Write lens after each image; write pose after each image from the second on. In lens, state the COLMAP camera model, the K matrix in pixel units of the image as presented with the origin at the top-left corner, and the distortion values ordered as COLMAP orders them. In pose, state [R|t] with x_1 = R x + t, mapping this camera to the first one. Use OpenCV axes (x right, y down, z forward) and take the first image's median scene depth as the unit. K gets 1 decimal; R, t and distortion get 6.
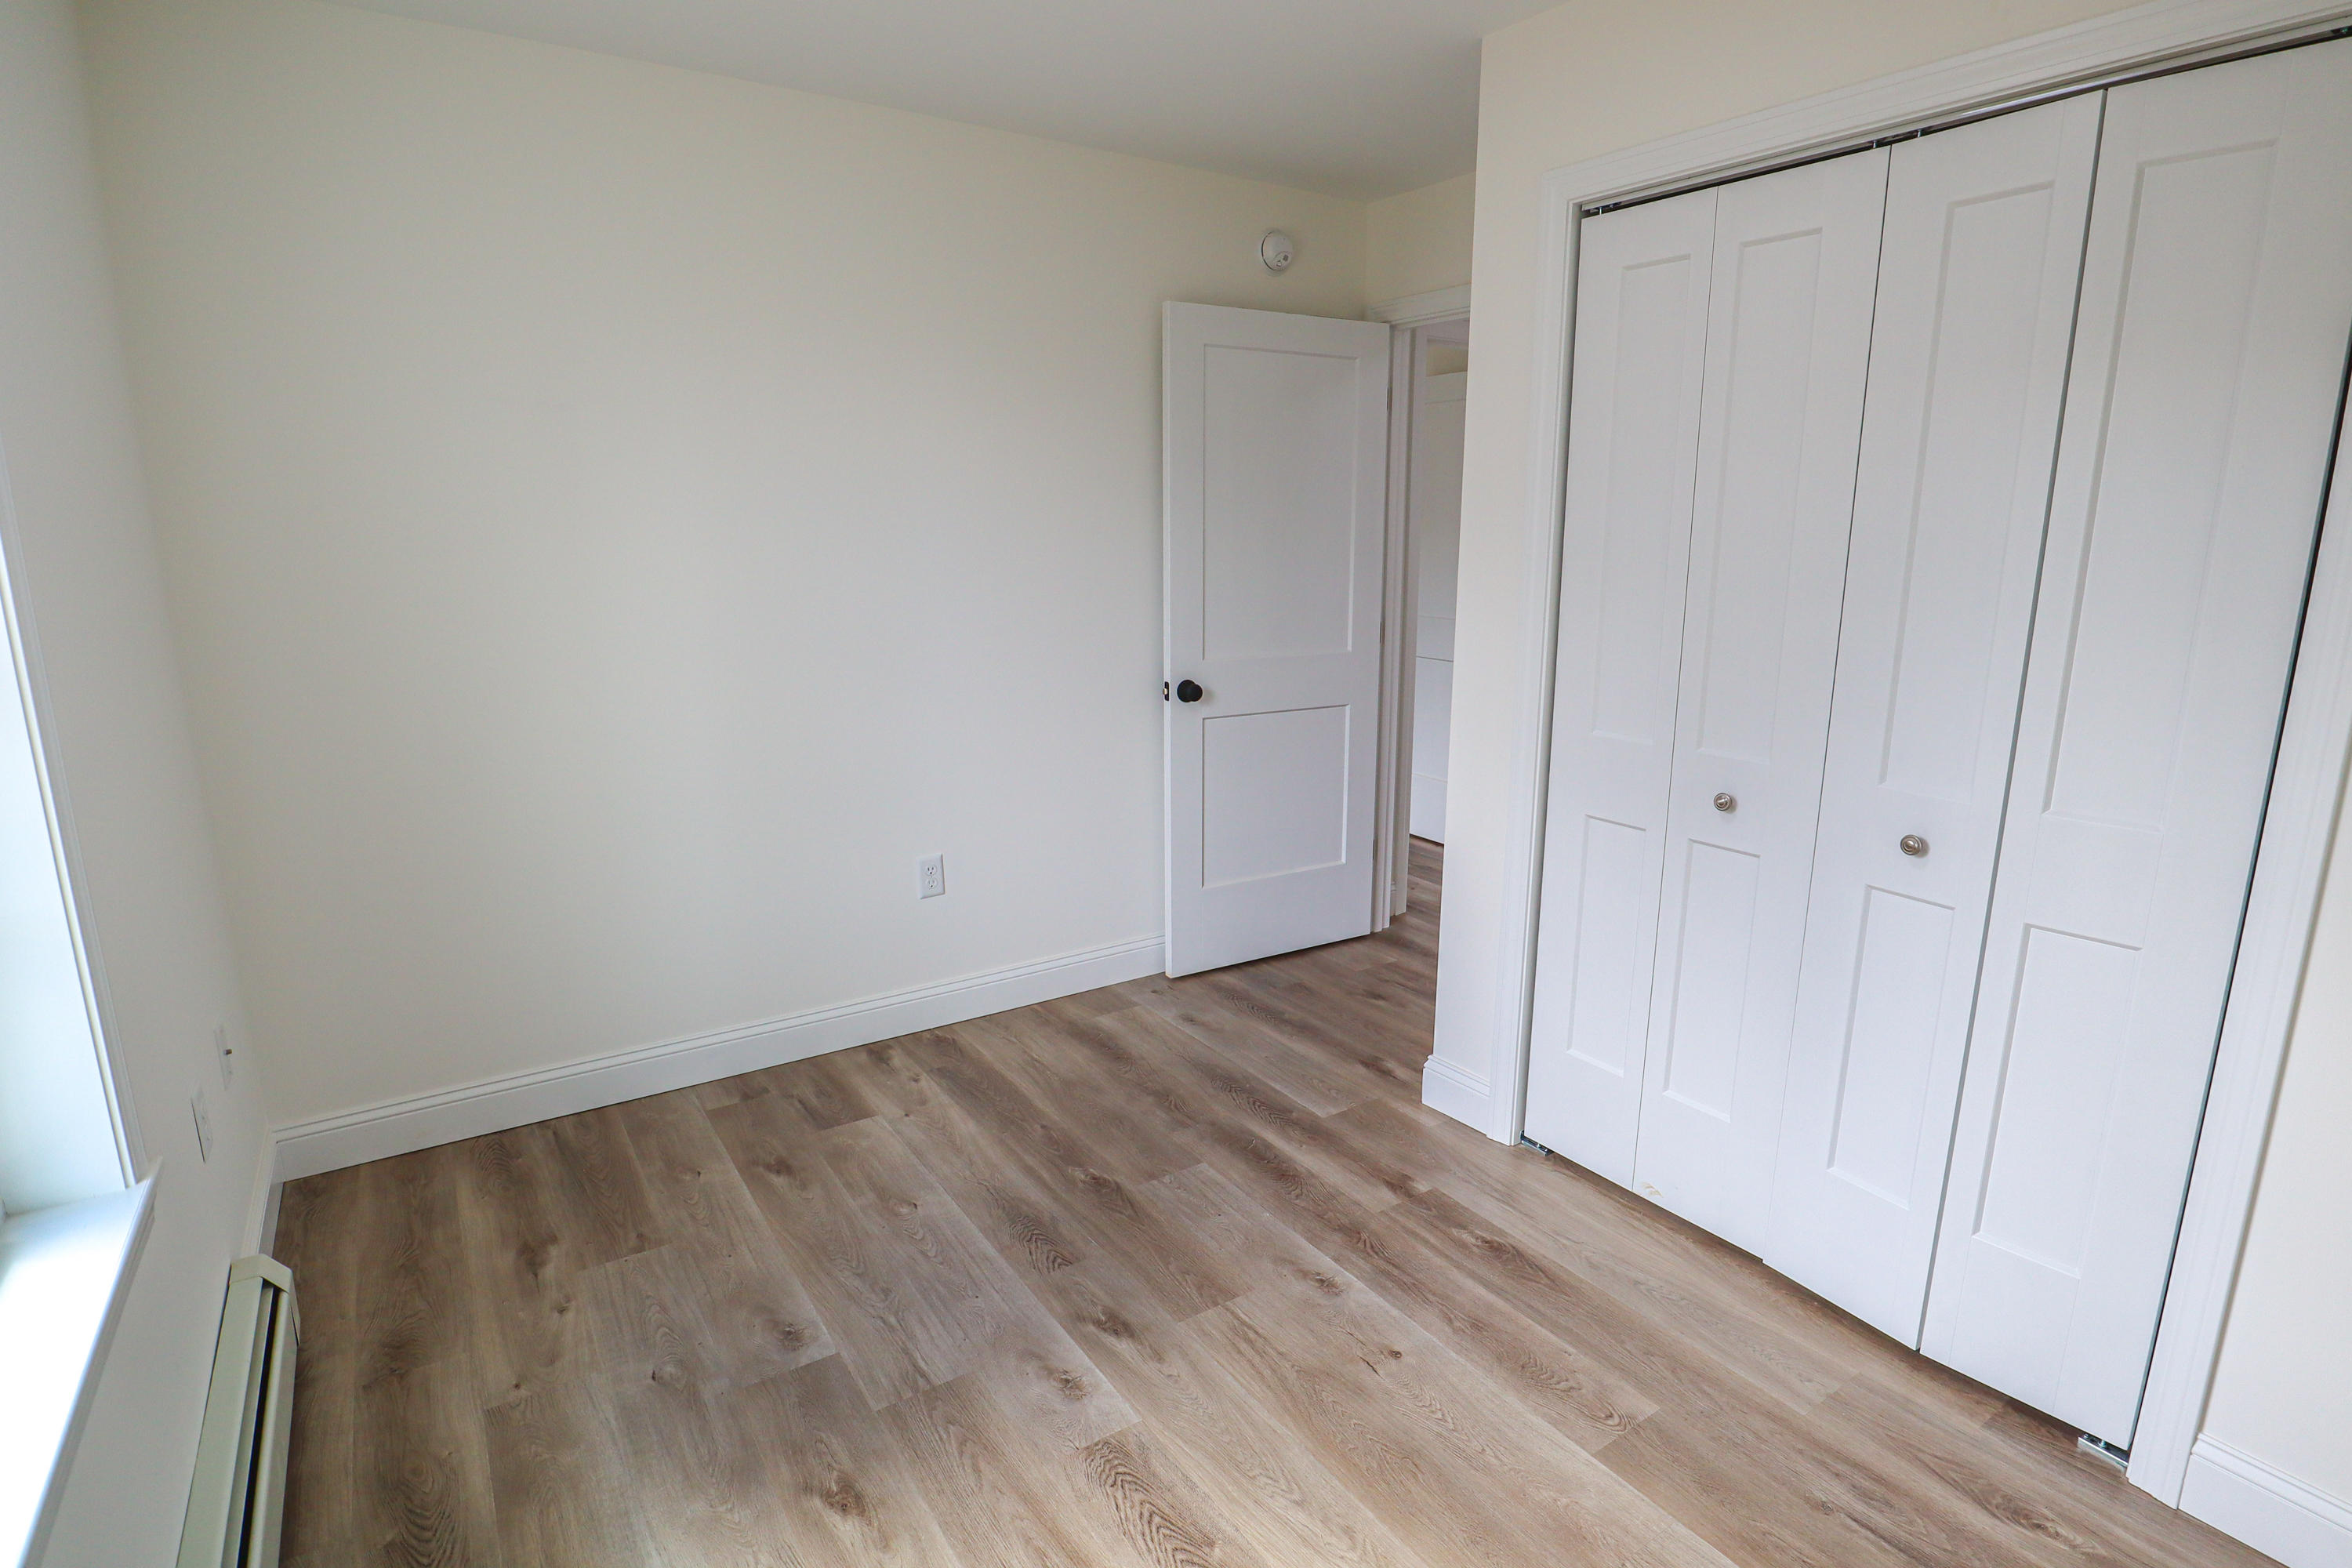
lens RADIAL K [[1172.2, 0, 1181.4], [0, 1172.2, 771.7], [0, 0, 1]] dist [-0.049879, 0.015533]
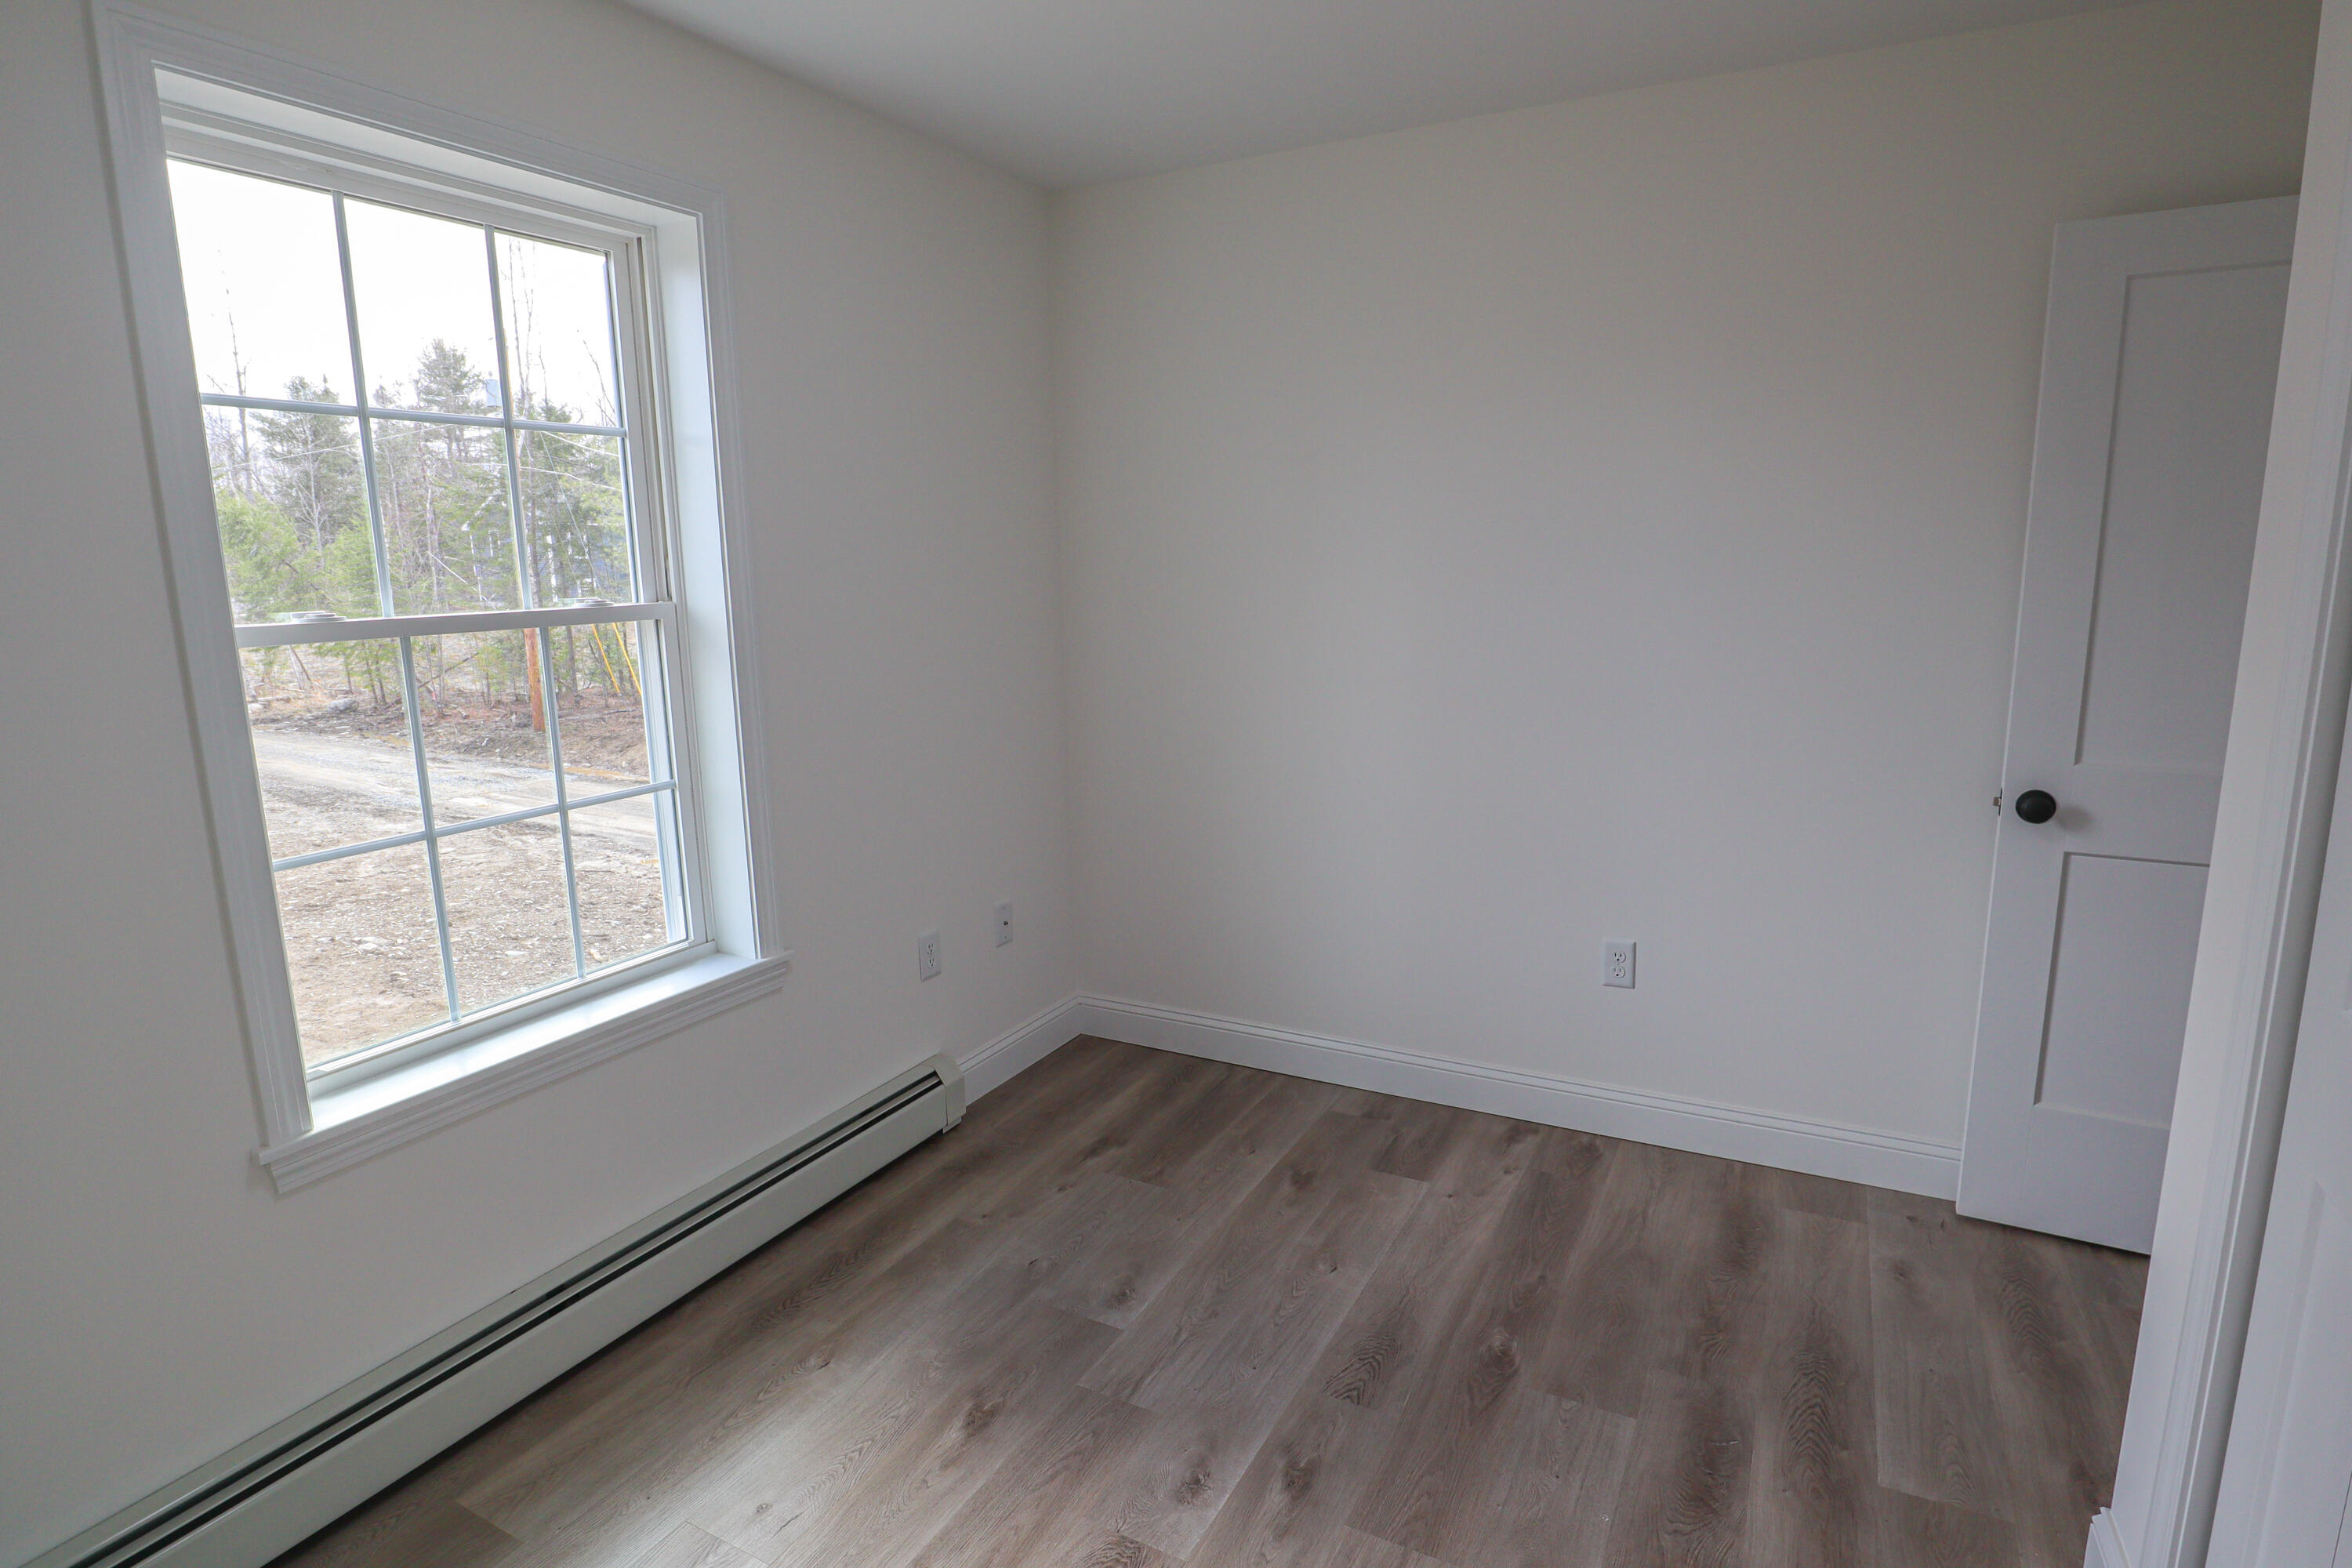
lens RADIAL K [[1192.0, 0, 1176.9], [0, 1192.0, 780.7], [0, 0, 1]] dist [-0.048320, 0.015873]
pose [[0.478223, 0.147927, -0.865691, 0.476248], [-0.165690, 0.983208, 0.076477, -0.073461], [0.862467, 0.106863, 0.494703, 0.348663]]
